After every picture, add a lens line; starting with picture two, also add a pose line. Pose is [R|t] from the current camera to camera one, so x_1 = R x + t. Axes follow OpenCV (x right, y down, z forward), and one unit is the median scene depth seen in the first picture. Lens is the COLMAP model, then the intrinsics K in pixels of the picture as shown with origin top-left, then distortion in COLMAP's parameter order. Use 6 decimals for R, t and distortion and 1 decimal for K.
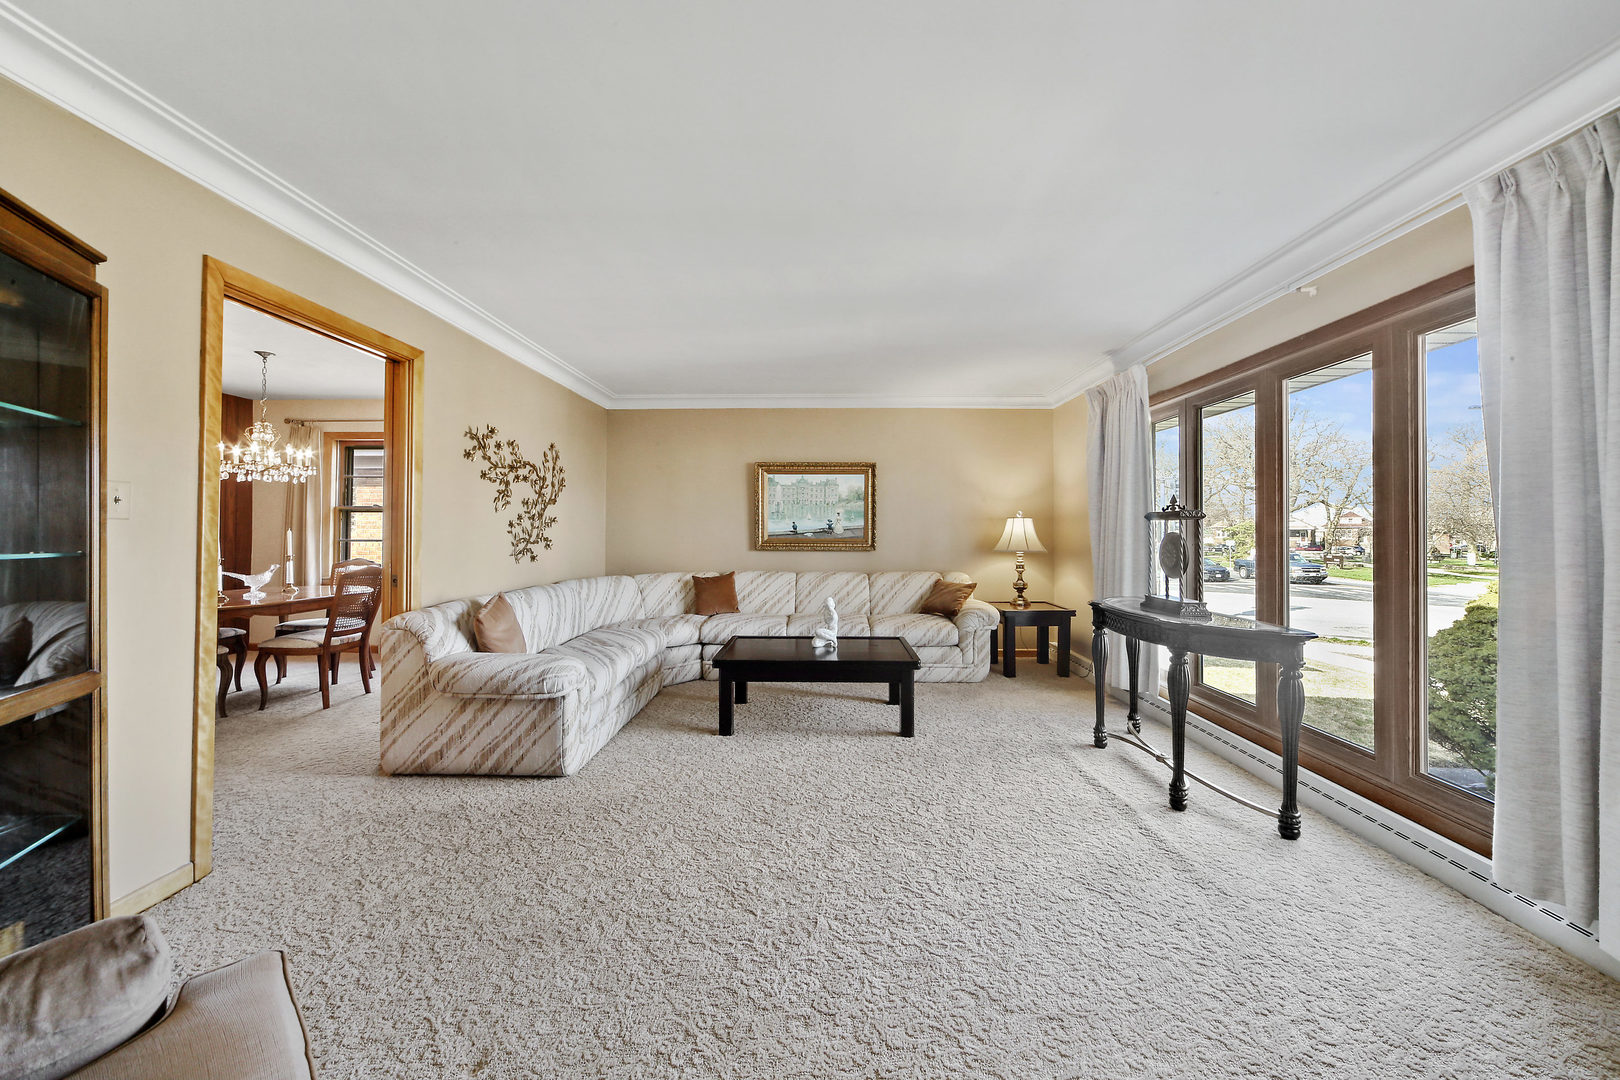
lens RADIAL K [[573.1, 0, 838.1], [0, 573.1, 524.8], [0, 0, 1]] dist [-0.005405, 0.000575]
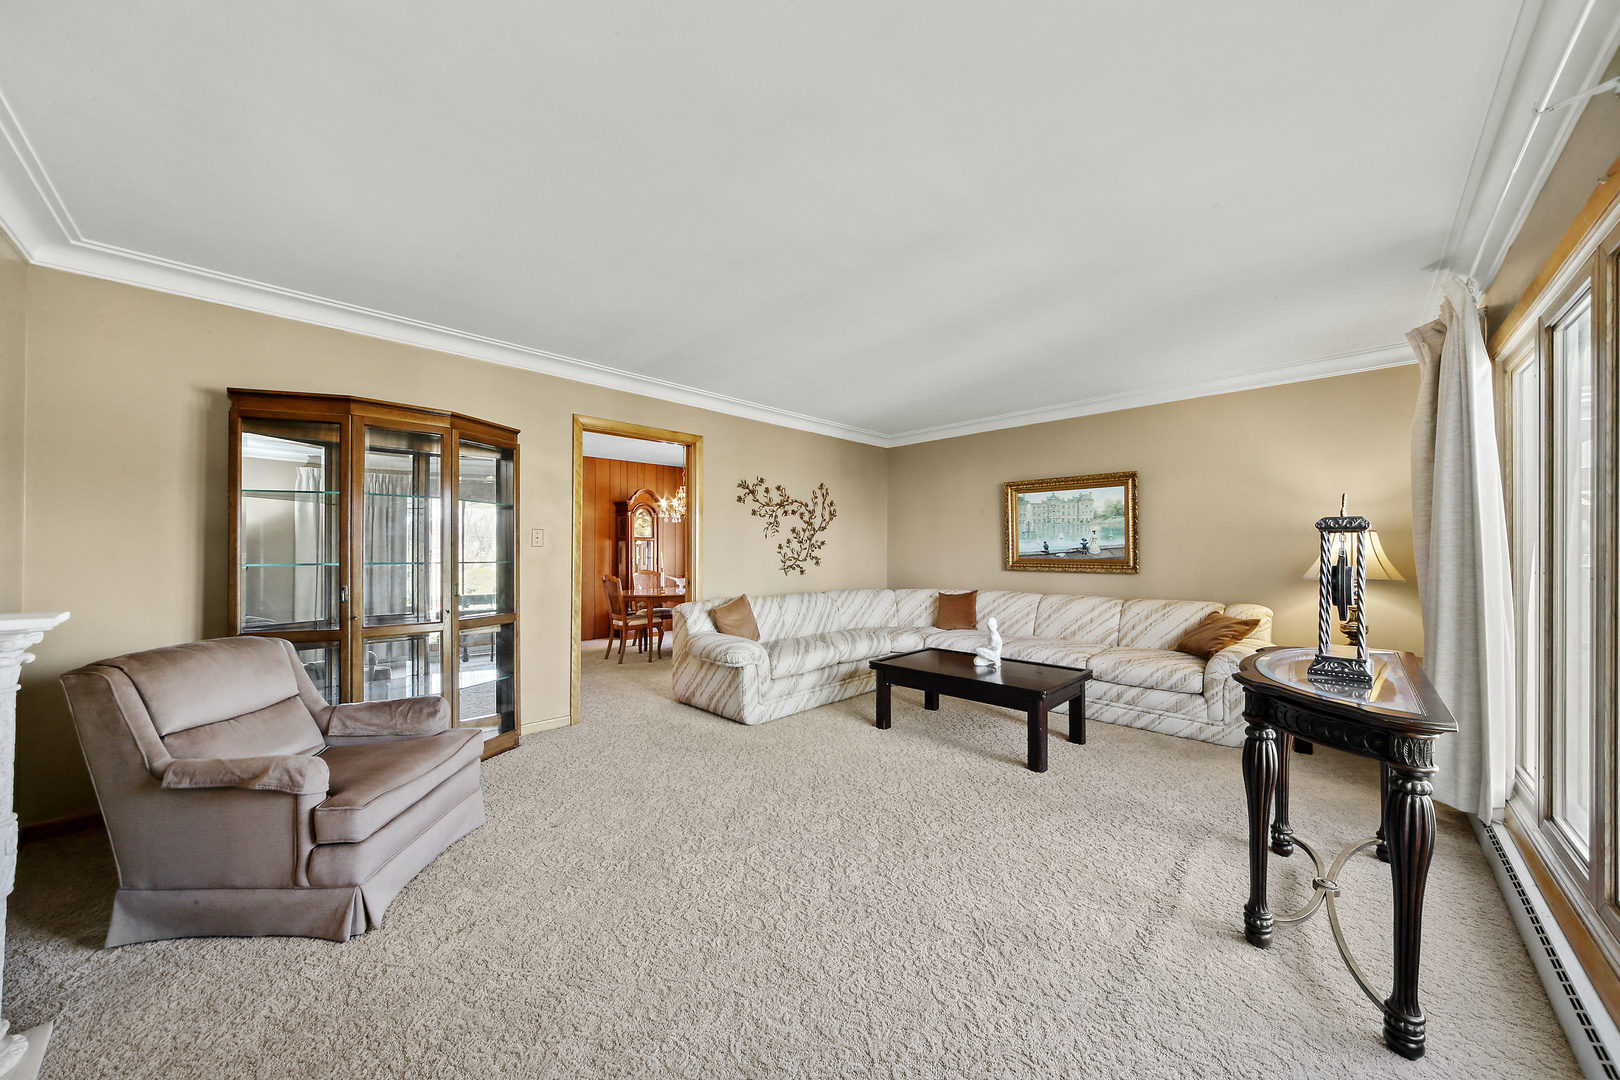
lens RADIAL K [[573.1, 0, 817.9], [0, 573.1, 551.7], [0, 0, 1]] dist [-0.005405, 0.000575]
pose [[0.718502, -0.001215, -0.695524, 0.457817], [0.009787, 0.999917, 0.008364, 0.000442], [0.695456, -0.012817, 0.718454, 0.077285]]
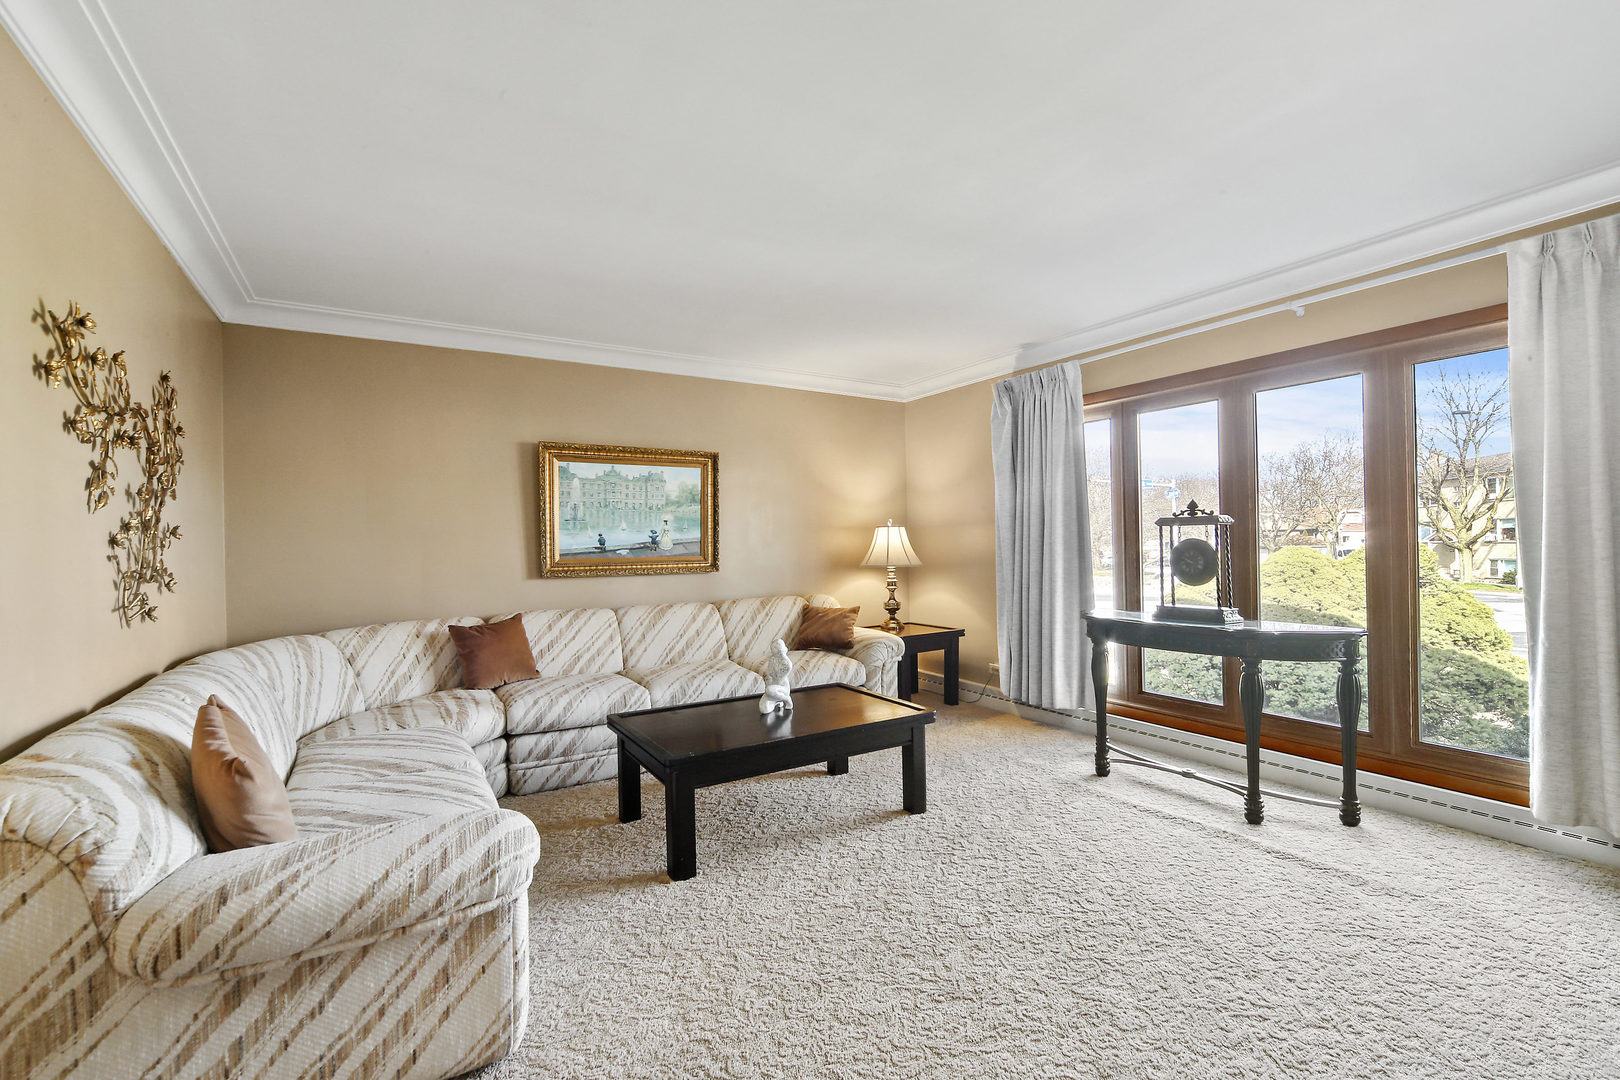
lens RADIAL K [[670.8, 0, 832.8], [0, 670.8, 542.7], [0, 0, 1]] dist [-0.001600, 0.000496]
pose [[0.842706, -0.014273, 0.538185, -0.397317], [0.011318, 0.999897, 0.008794, 0.002598], [-0.538256, -0.001320, 0.842781, 0.275761]]
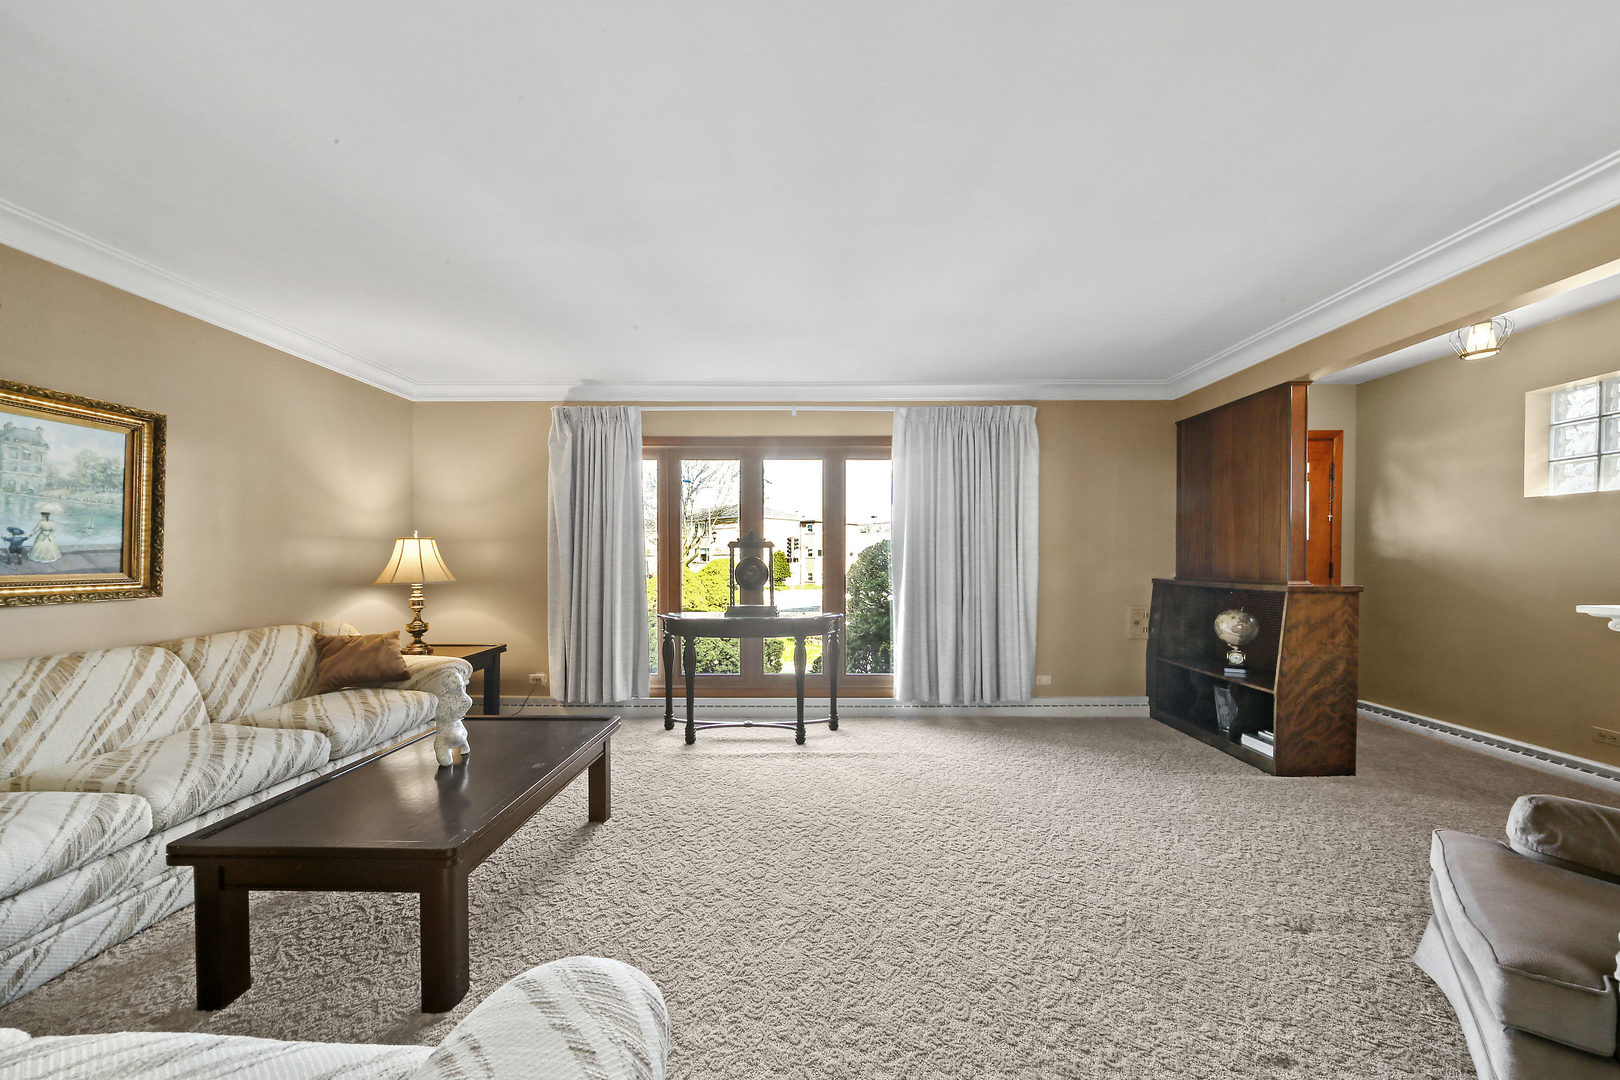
lens RADIAL K [[573.1, 0, 793.8], [0, 573.1, 558.0], [0, 0, 1]] dist [-0.005405, 0.000575]
pose [[0.022328, -0.002983, 0.999746, -0.581958], [-0.009450, 0.999950, 0.003195, 0.008329], [-0.999706, -0.009519, 0.022299, 0.655531]]
